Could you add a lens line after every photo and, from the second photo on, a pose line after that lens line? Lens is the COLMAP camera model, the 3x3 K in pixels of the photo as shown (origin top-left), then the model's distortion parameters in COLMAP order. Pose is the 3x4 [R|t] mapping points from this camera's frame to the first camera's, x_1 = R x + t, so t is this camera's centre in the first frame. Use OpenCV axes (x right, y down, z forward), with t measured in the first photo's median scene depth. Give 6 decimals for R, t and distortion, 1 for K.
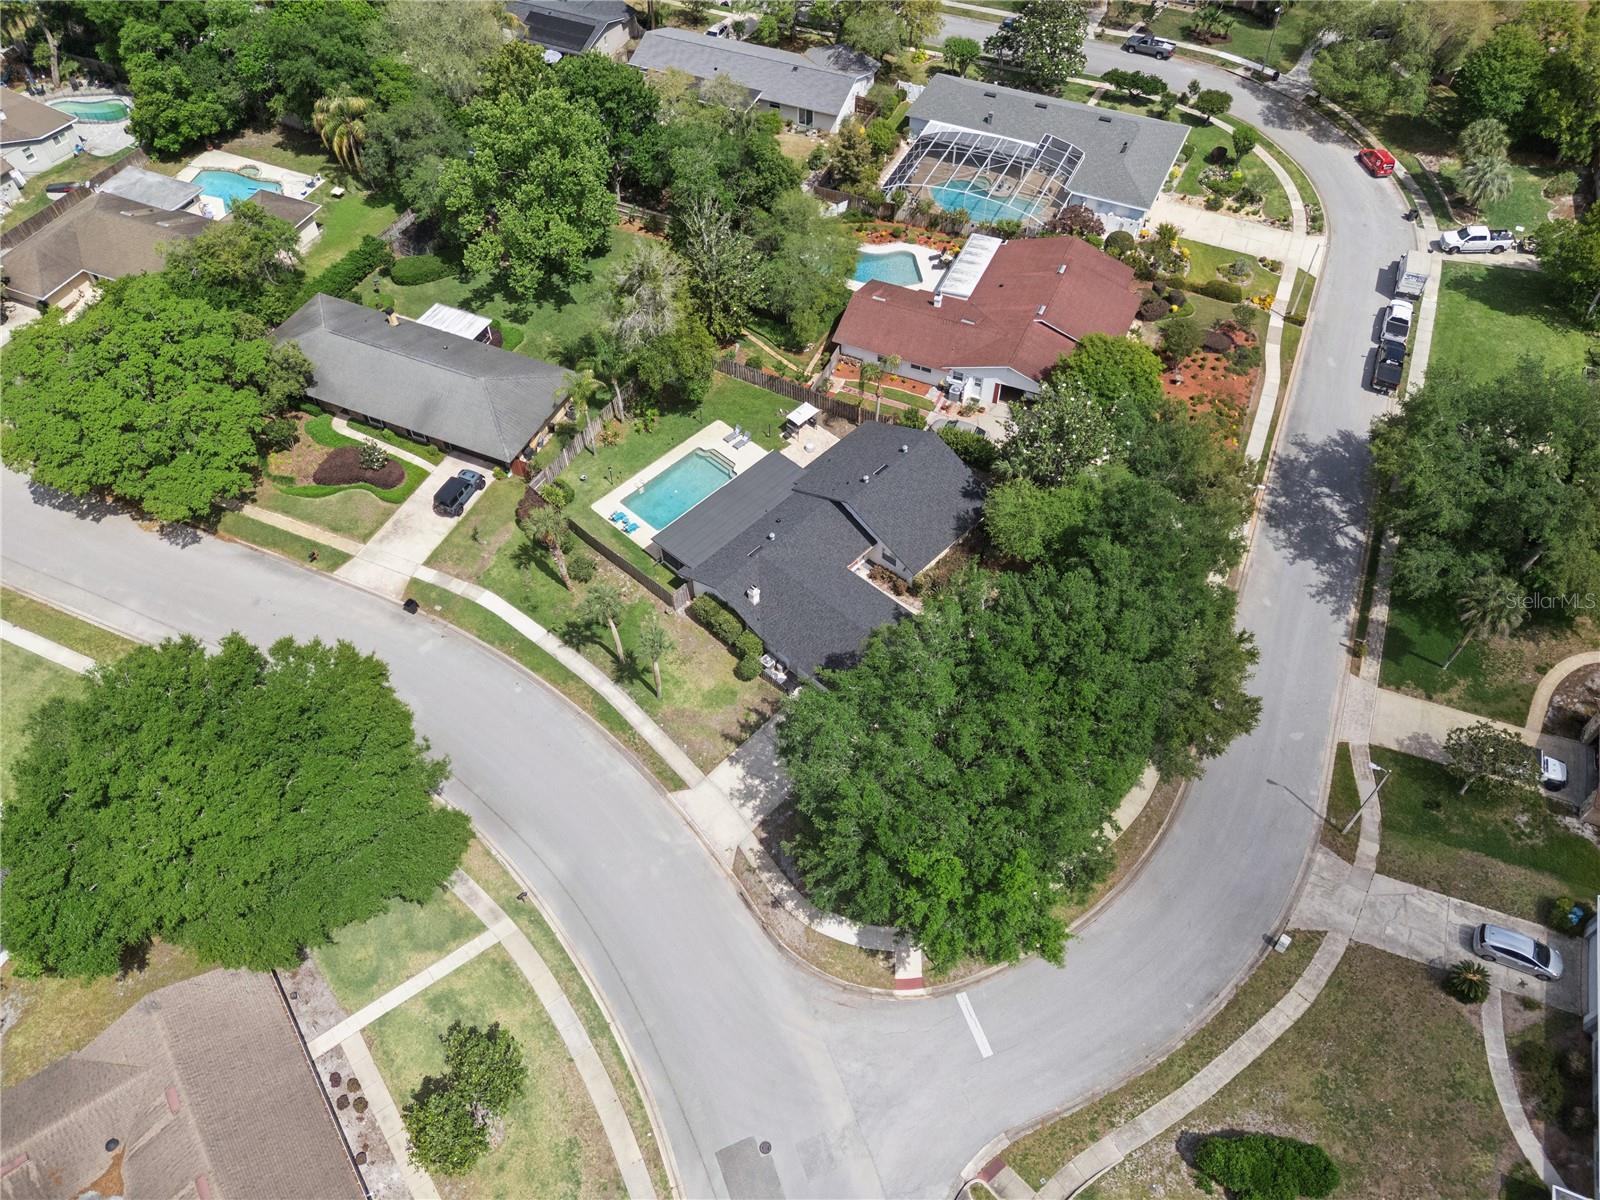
lens RADIAL K [[1168.7, 0, 796.2], [0, 1168.7, 607.4], [0, 0, 1]] dist [0.079984, -0.070820]
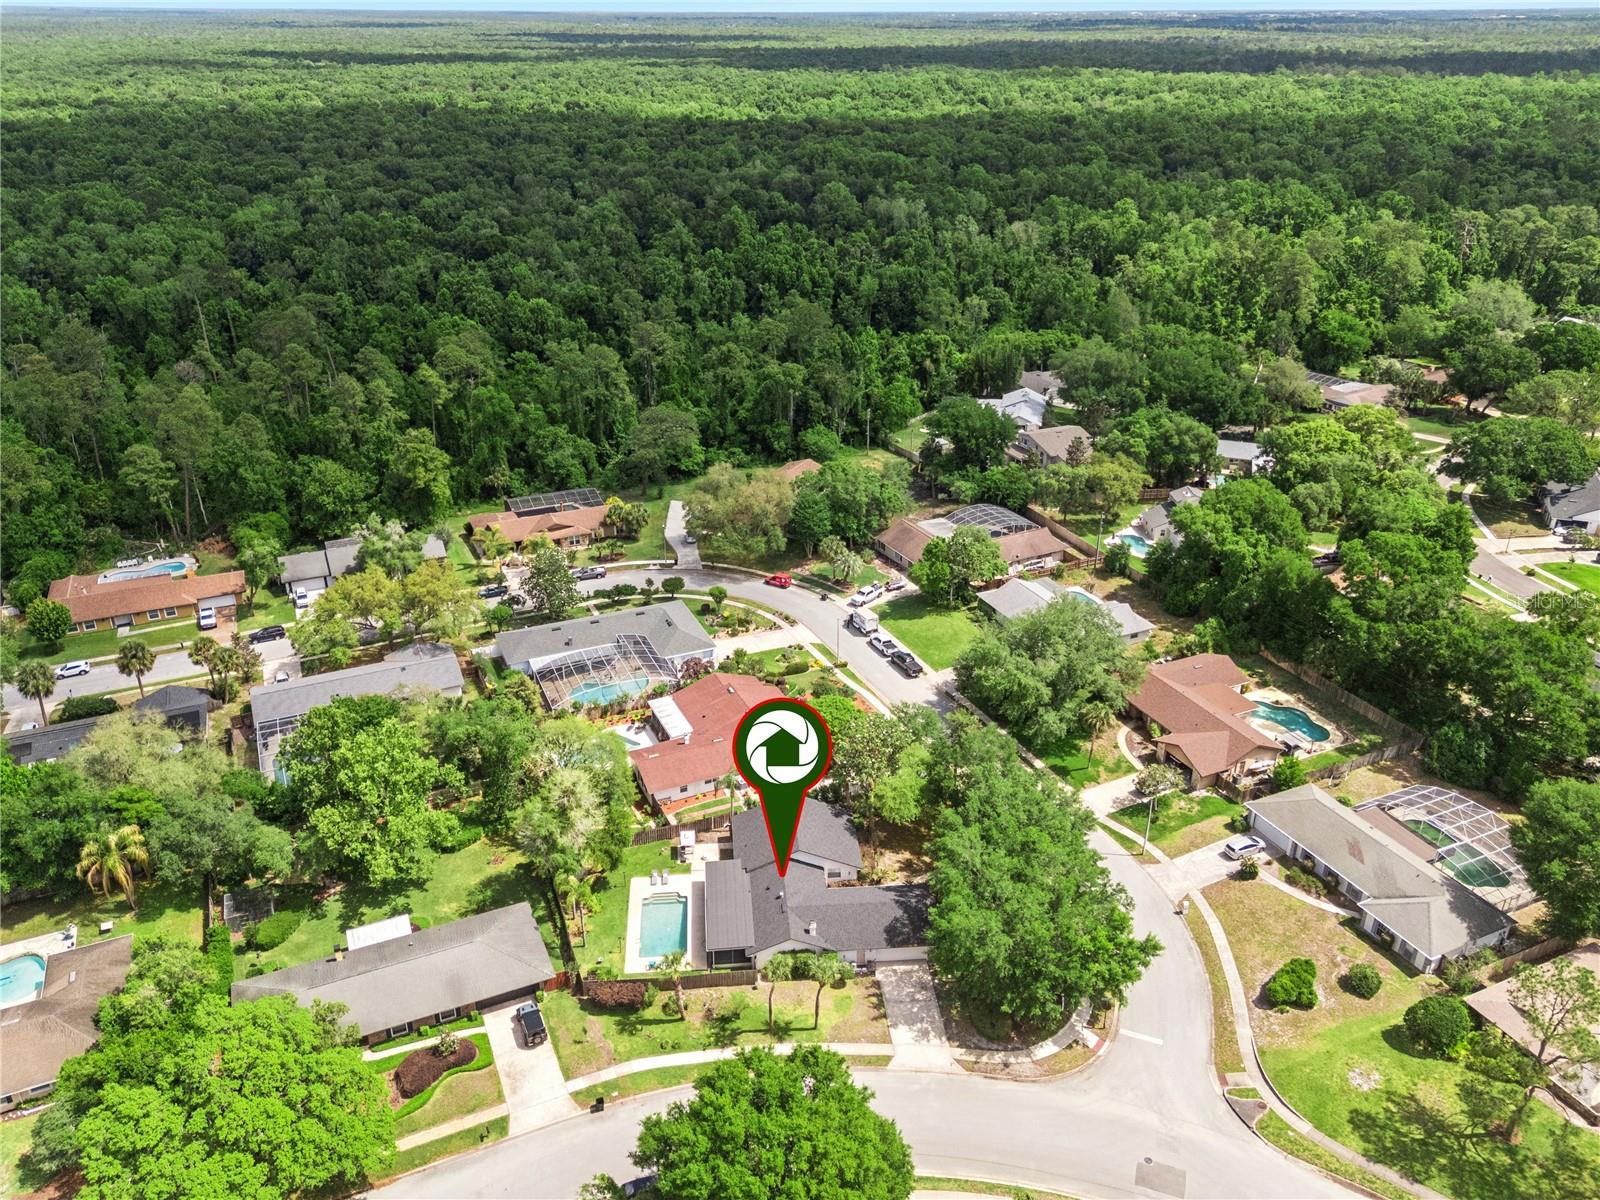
lens RADIAL K [[1196.3, 0, 797.6], [0, 1196.3, 588.0], [0, 0, 1]] dist [0.067266, -0.062108]
pose [[0.666930, -0.318719, 0.673515, -0.776895], [0.577753, 0.792003, -0.197315, -0.052228], [-0.470537, 0.520721, 0.712351, -0.188504]]
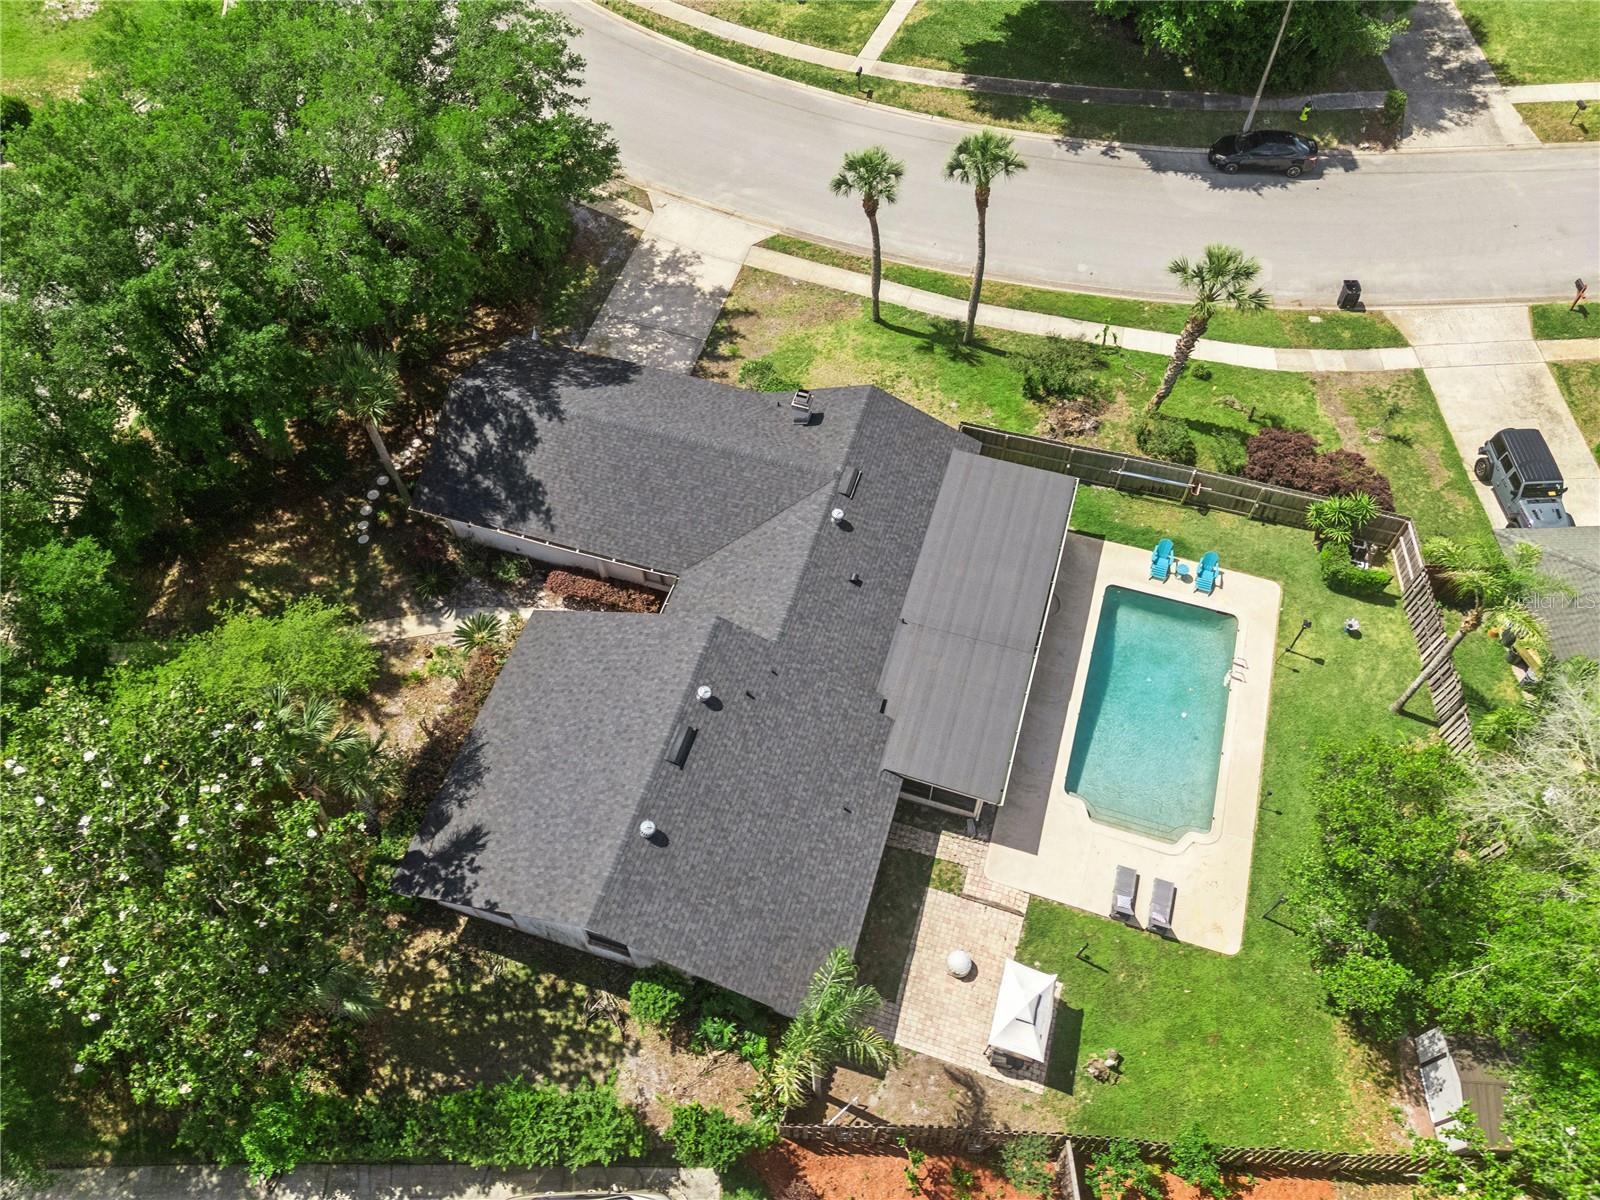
lens RADIAL K [[1176.8, 0, 798.3], [0, 1176.8, 604.0], [0, 0, 1]] dist [0.062891, -0.051560]
pose [[-0.898509, 0.373782, -0.230149, 0.105294], [-0.334267, -0.242794, 0.910668, -0.451484], [0.284513, 0.895175, 0.343096, 0.795177]]
